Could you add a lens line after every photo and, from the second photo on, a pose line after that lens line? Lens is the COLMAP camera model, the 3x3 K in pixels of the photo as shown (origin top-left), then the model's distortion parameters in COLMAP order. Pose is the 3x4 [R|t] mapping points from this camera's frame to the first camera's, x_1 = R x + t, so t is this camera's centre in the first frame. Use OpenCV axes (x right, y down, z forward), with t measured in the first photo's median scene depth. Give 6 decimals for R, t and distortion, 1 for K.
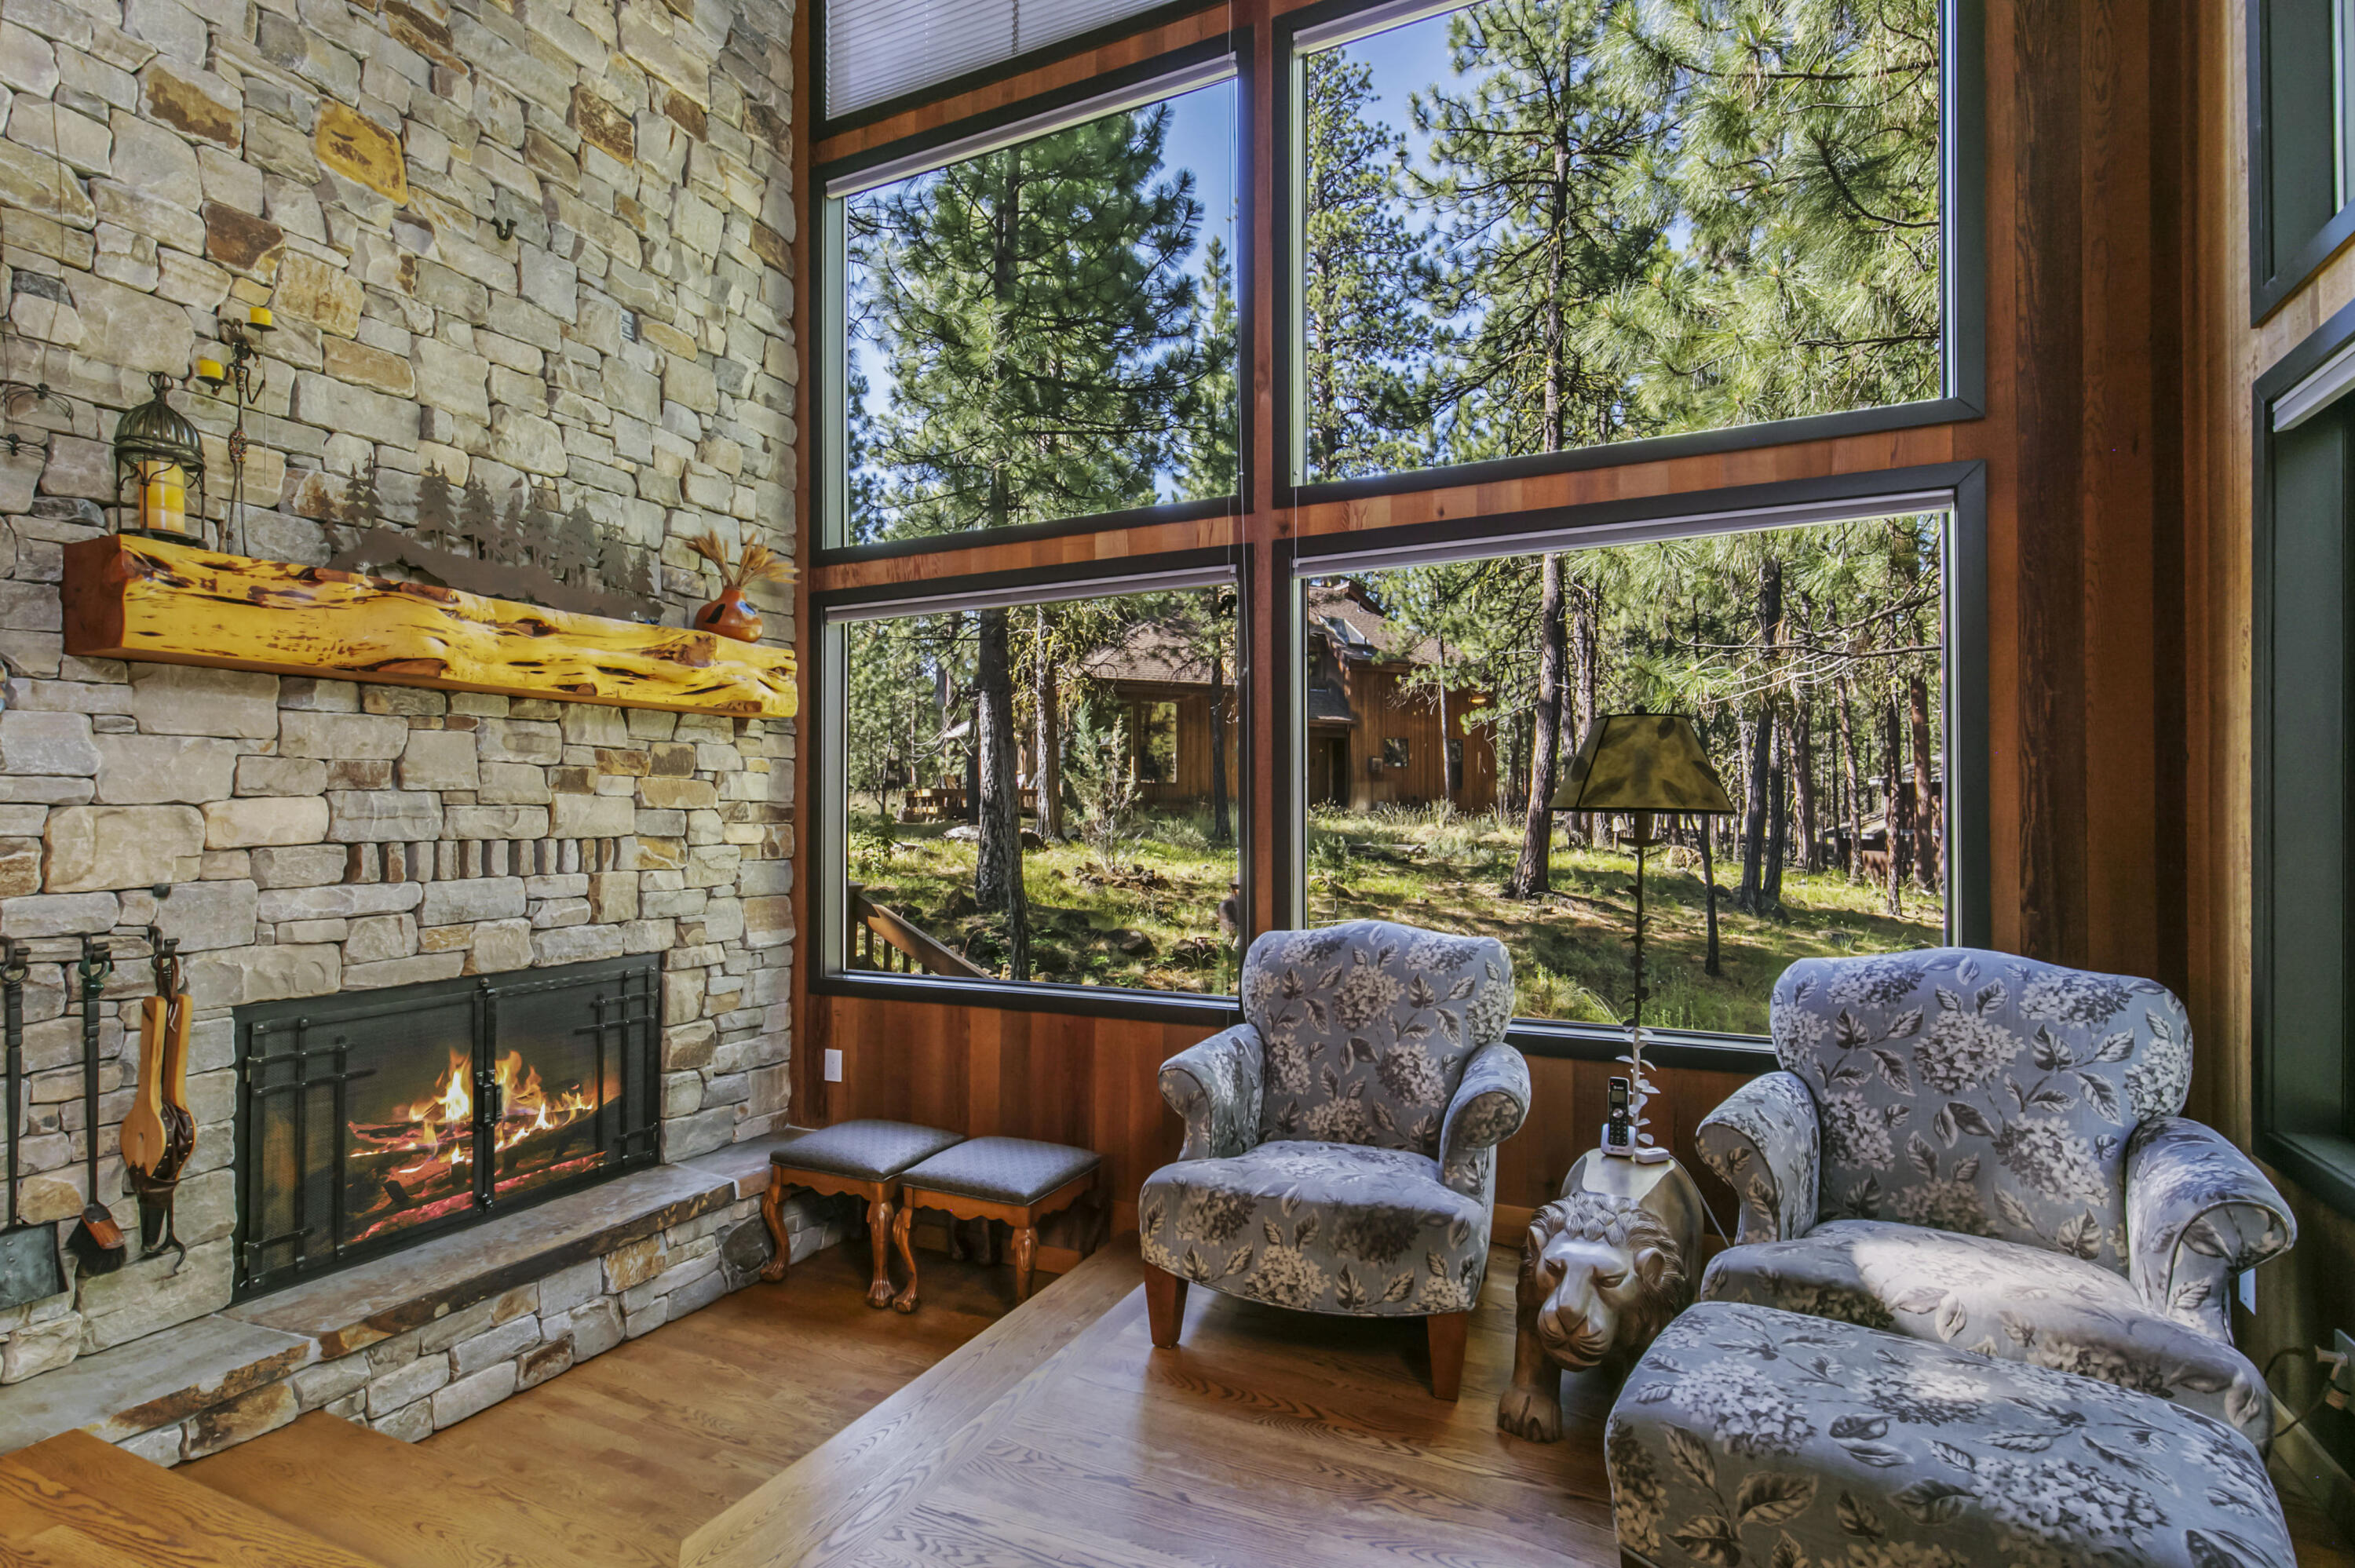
lens RADIAL K [[1128.2, 0, 1177.0], [0, 1128.2, 813.8], [0, 0, 1]] dist [0.000983, -0.000043]
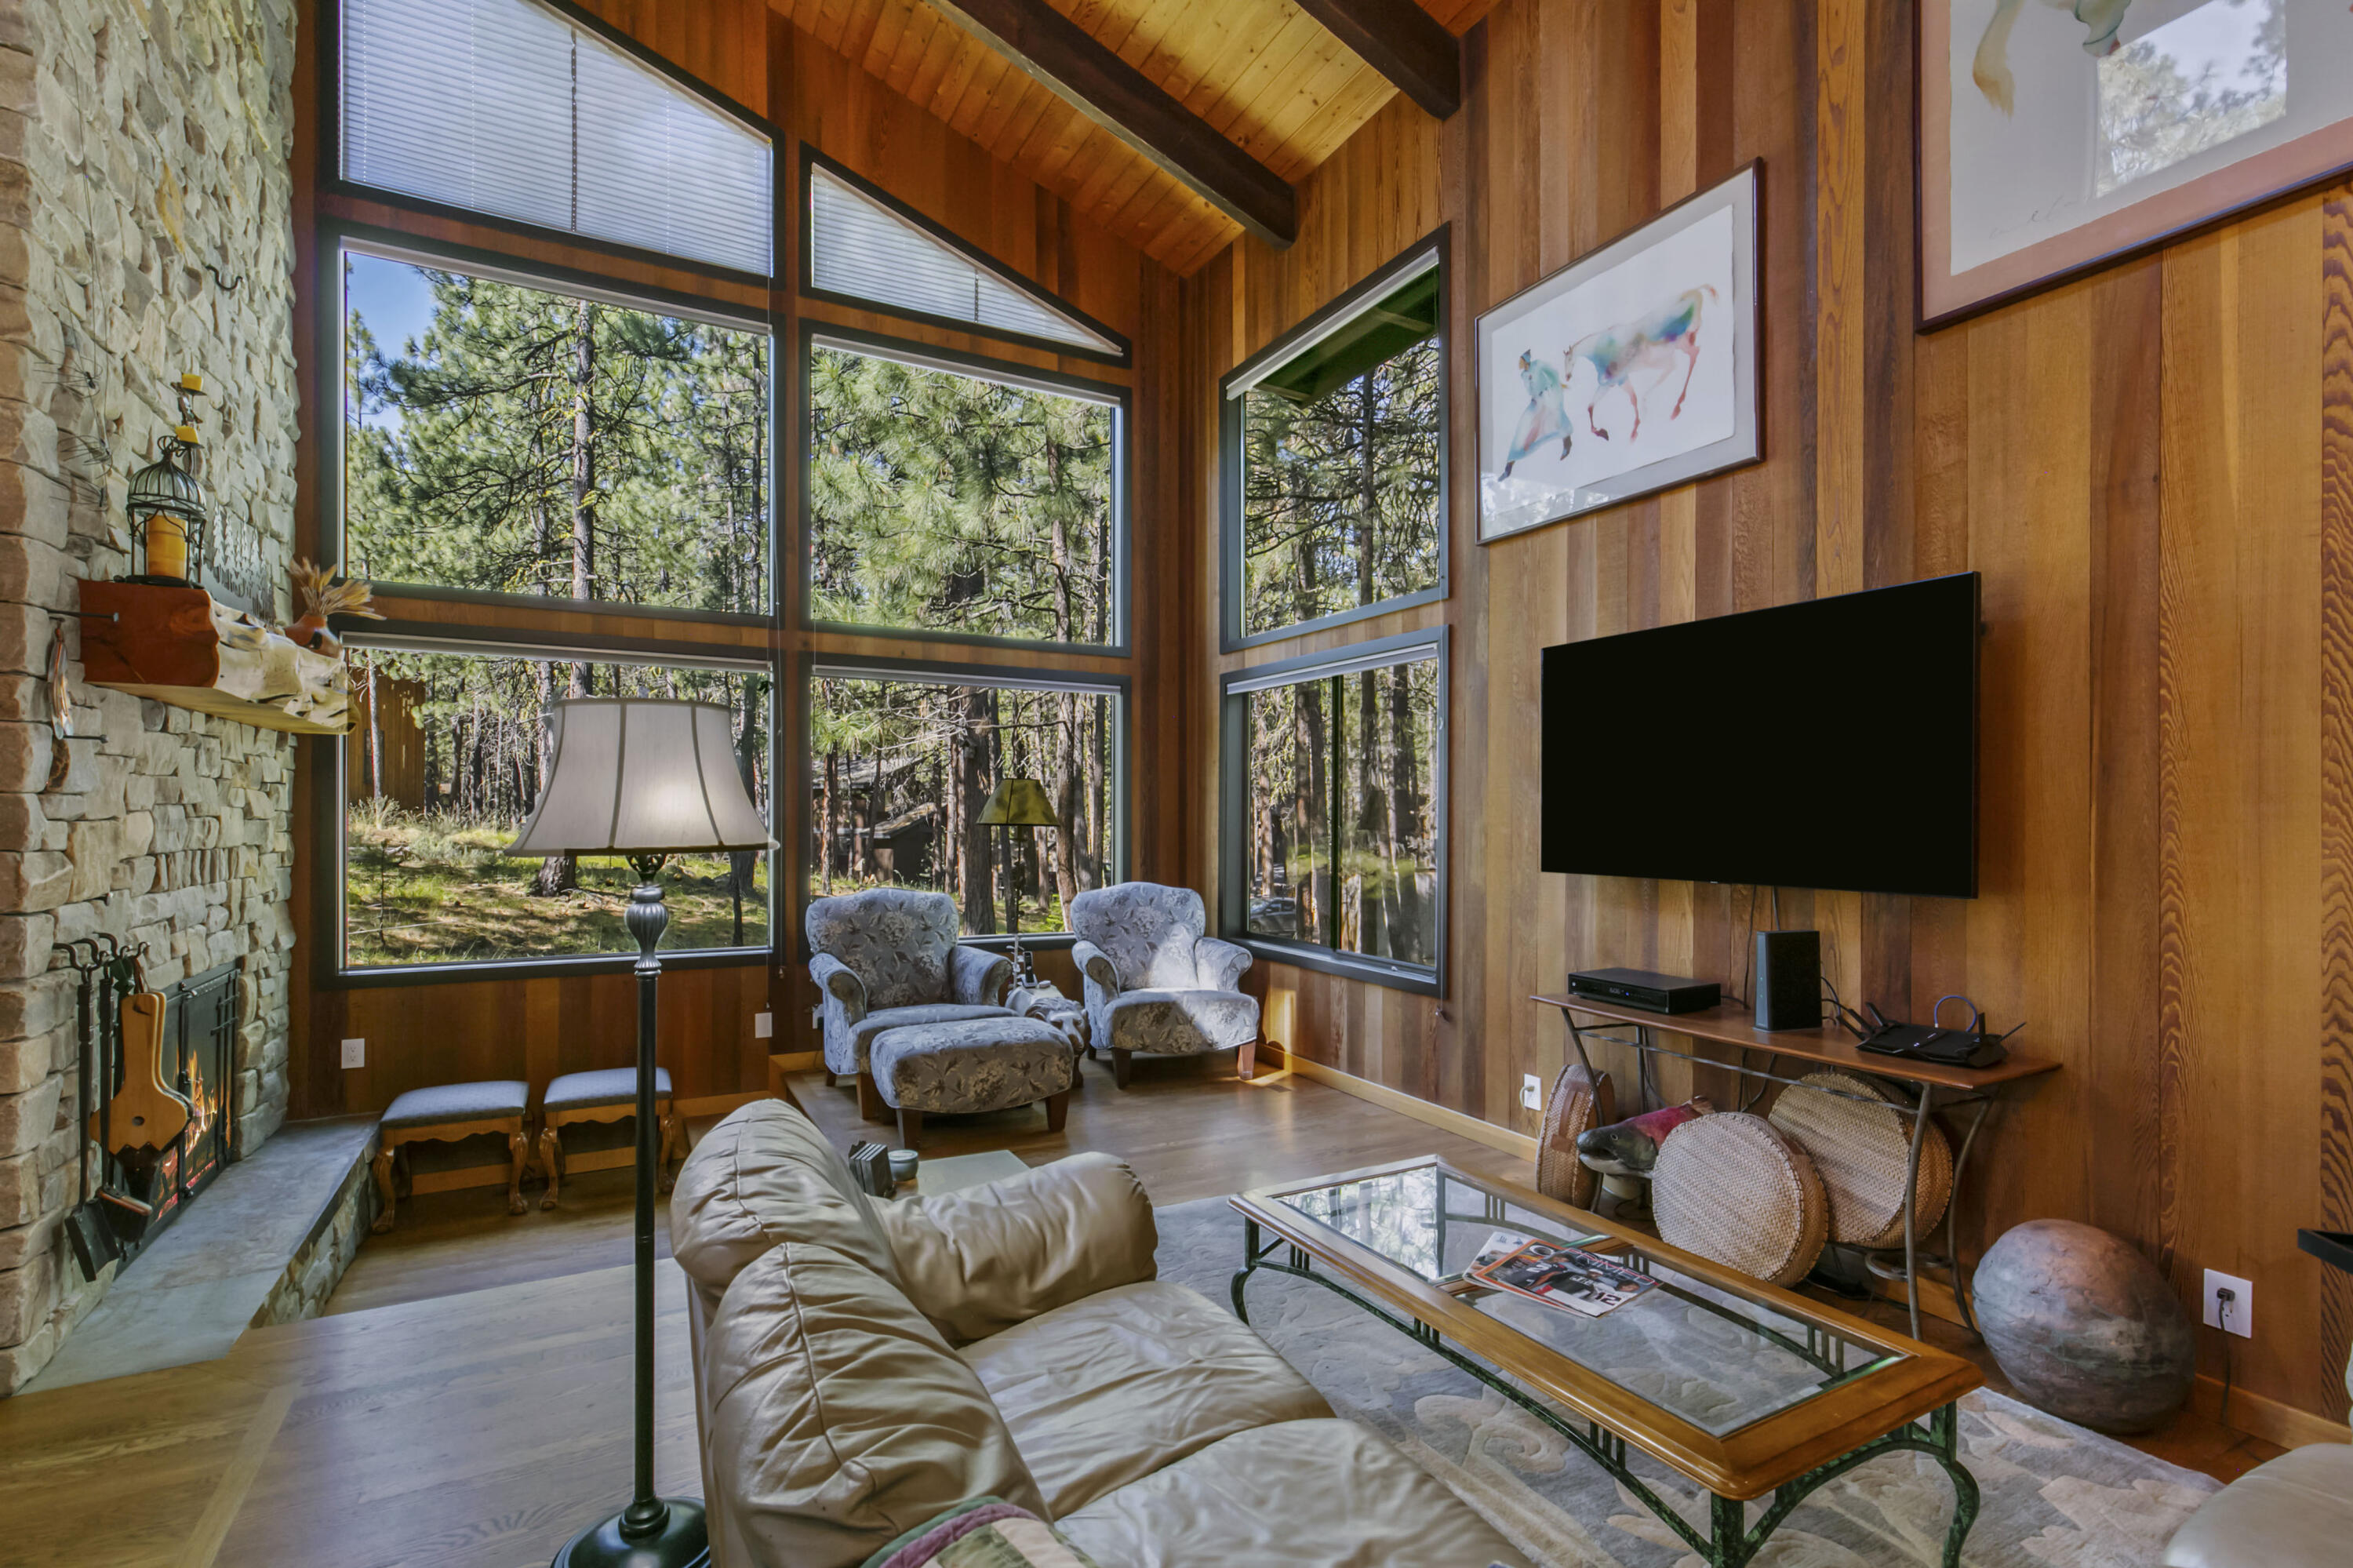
lens RADIAL K [[1088.0, 0, 1177.3], [0, 1088.0, 792.0], [0, 0, 1]] dist [-0.000496, -0.000551]
pose [[0.581243, 0.024317, 0.813366, -0.703778], [-0.009676, 0.999689, -0.022973, -0.013673], [-0.813672, 0.005483, 0.581298, -0.263317]]
